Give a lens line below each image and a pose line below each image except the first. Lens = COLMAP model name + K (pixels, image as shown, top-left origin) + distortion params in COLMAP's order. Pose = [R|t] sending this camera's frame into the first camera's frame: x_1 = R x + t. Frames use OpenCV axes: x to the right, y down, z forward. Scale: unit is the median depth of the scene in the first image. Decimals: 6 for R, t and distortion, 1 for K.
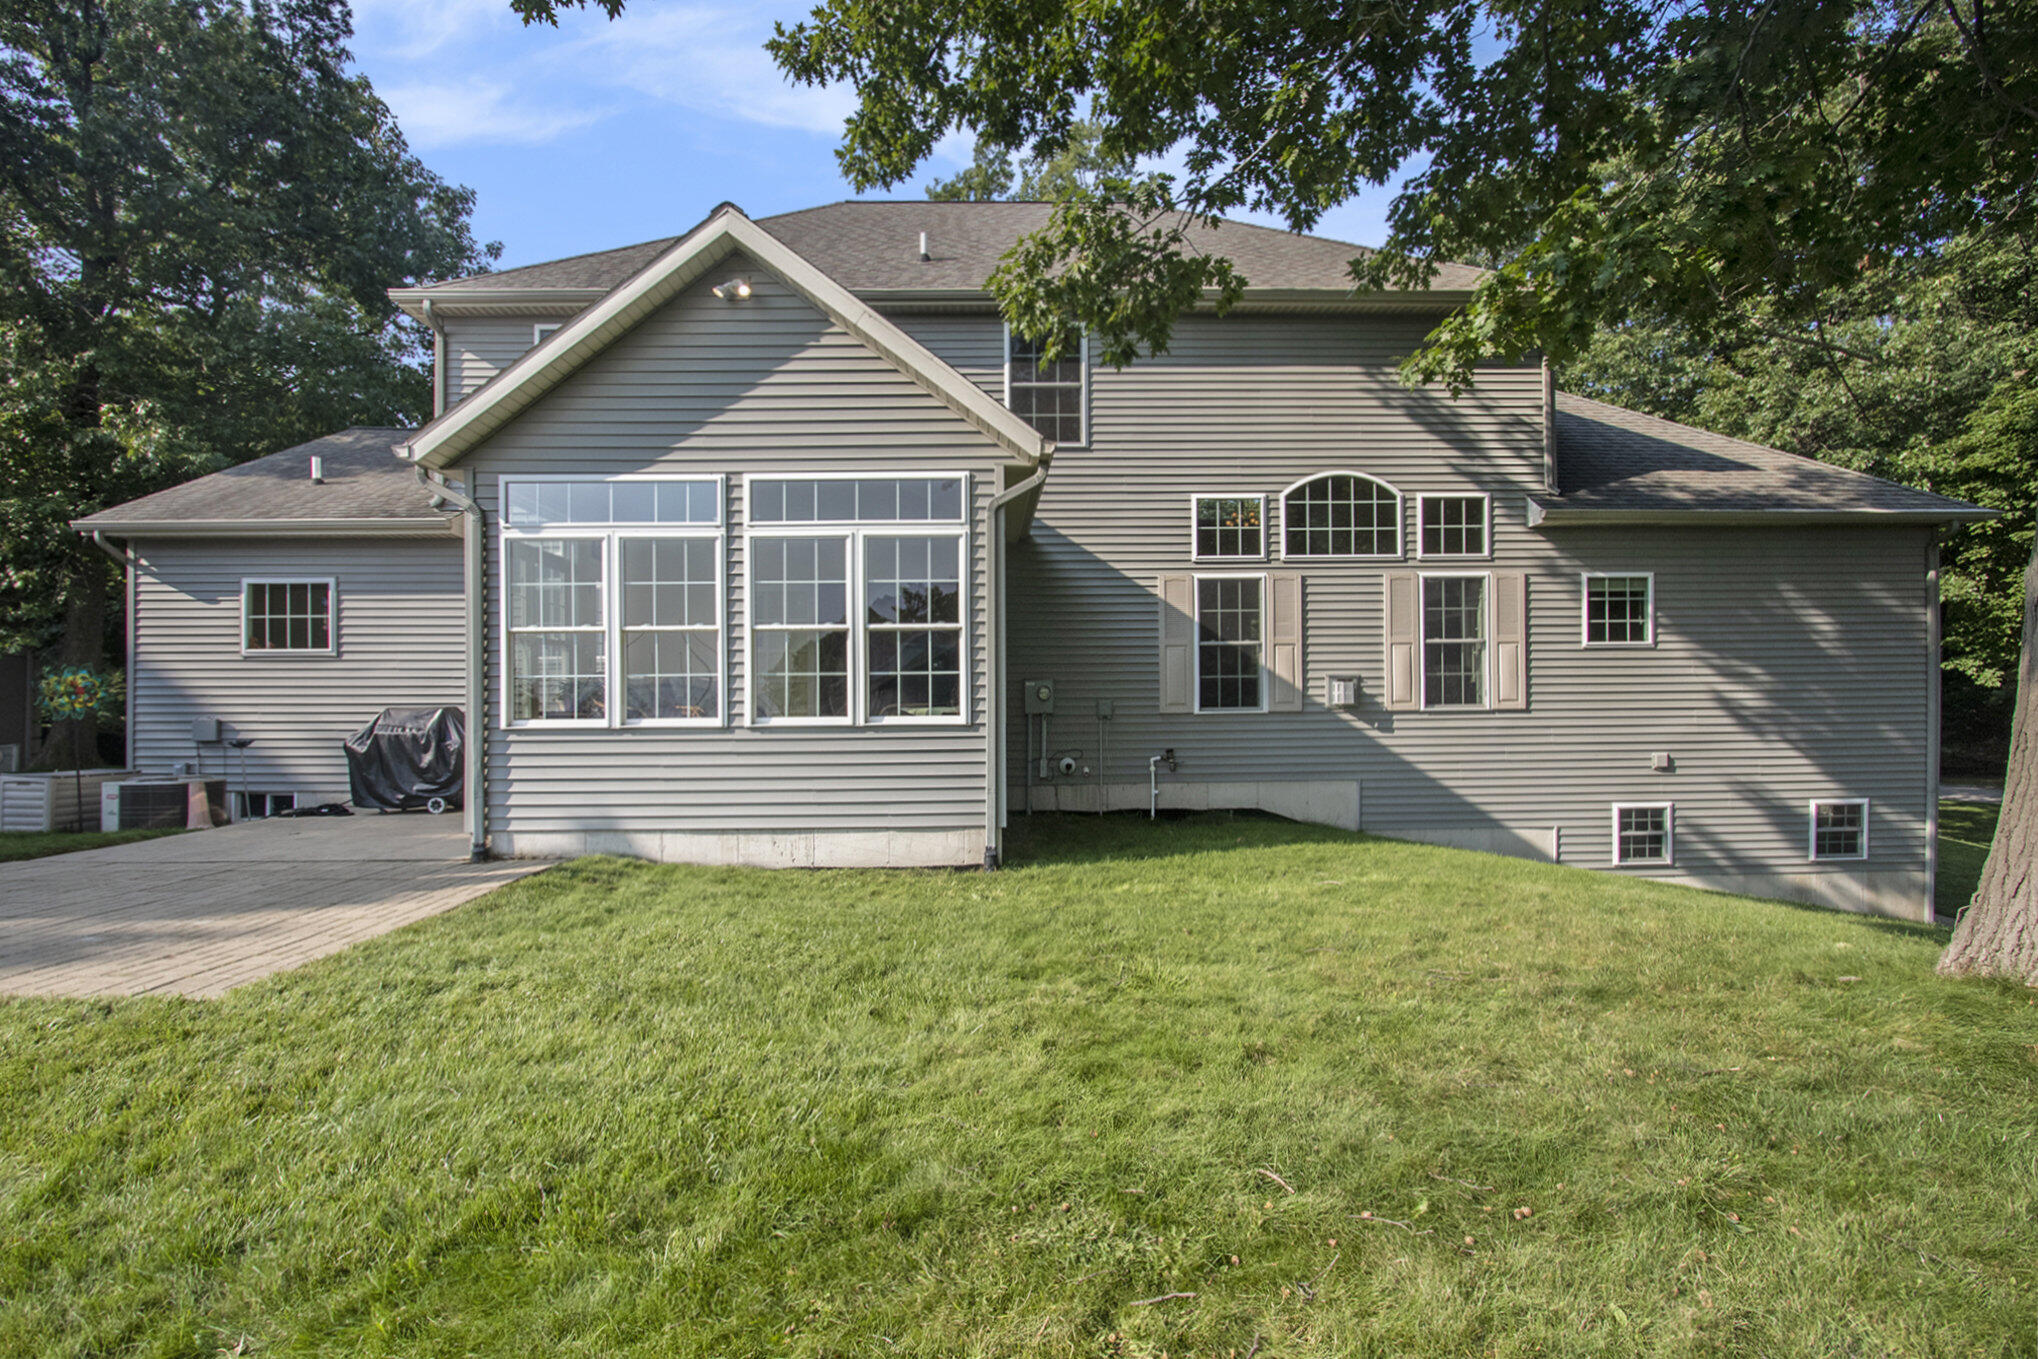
lens RADIAL K [[956.0, 0, 1022.8], [0, 956.0, 689.2], [0, 0, 1]] dist [-0.022286, 0.001549]
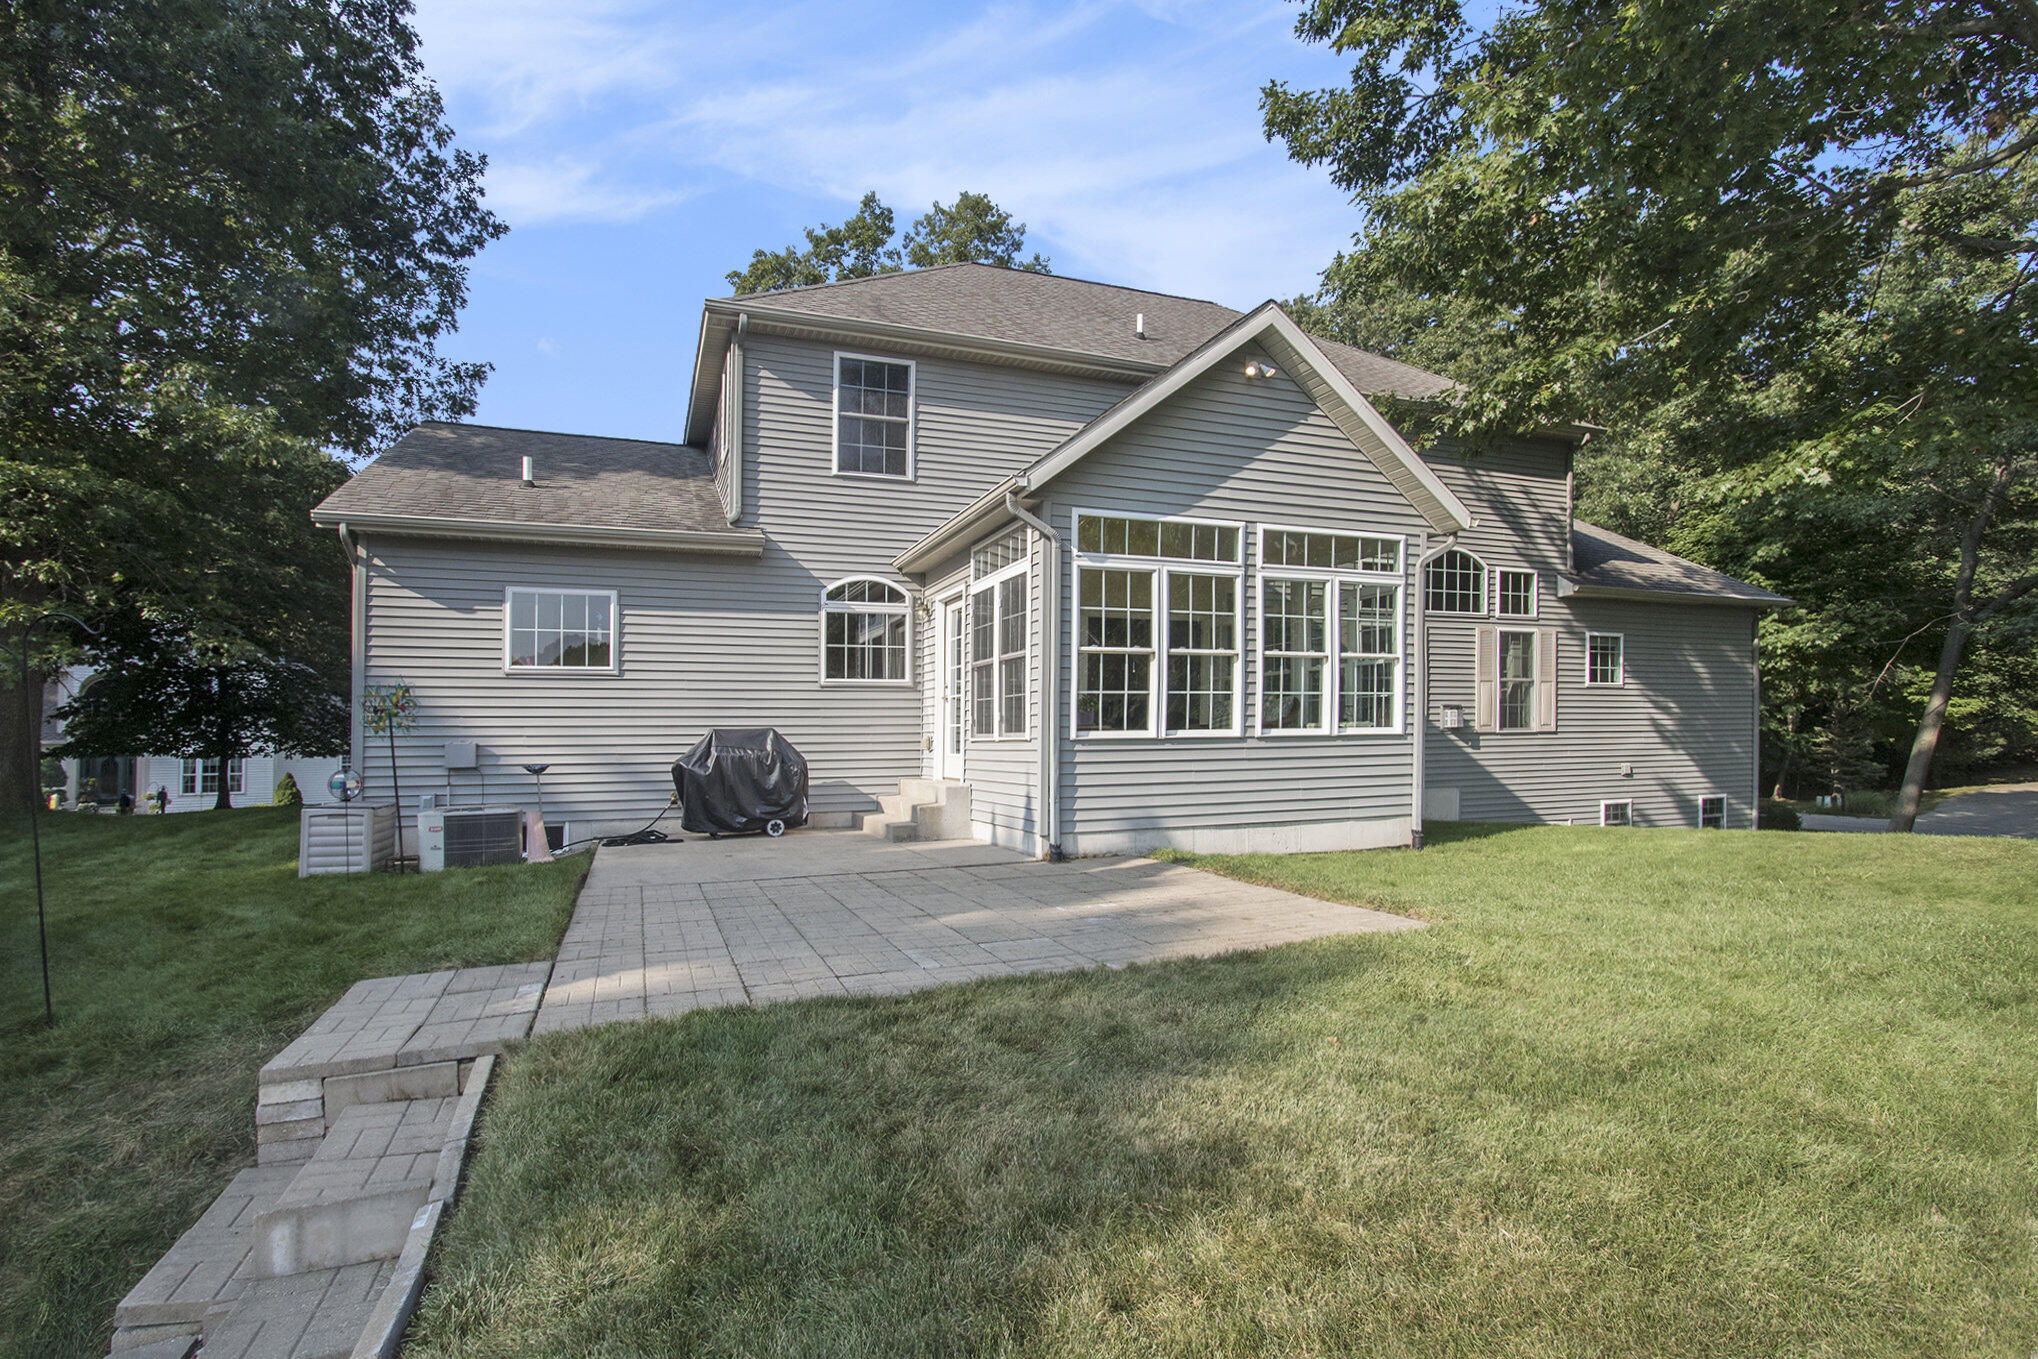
lens RADIAL K [[956.0, 0, 967.2], [0, 956.0, 722.7], [0, 0, 1]] dist [-0.022286, 0.001549]
pose [[0.945582, 0.002733, 0.325372, -0.706170], [0.002428, 0.999878, -0.015454, 0.027662], [-0.325375, 0.015403, 0.945460, -0.000995]]
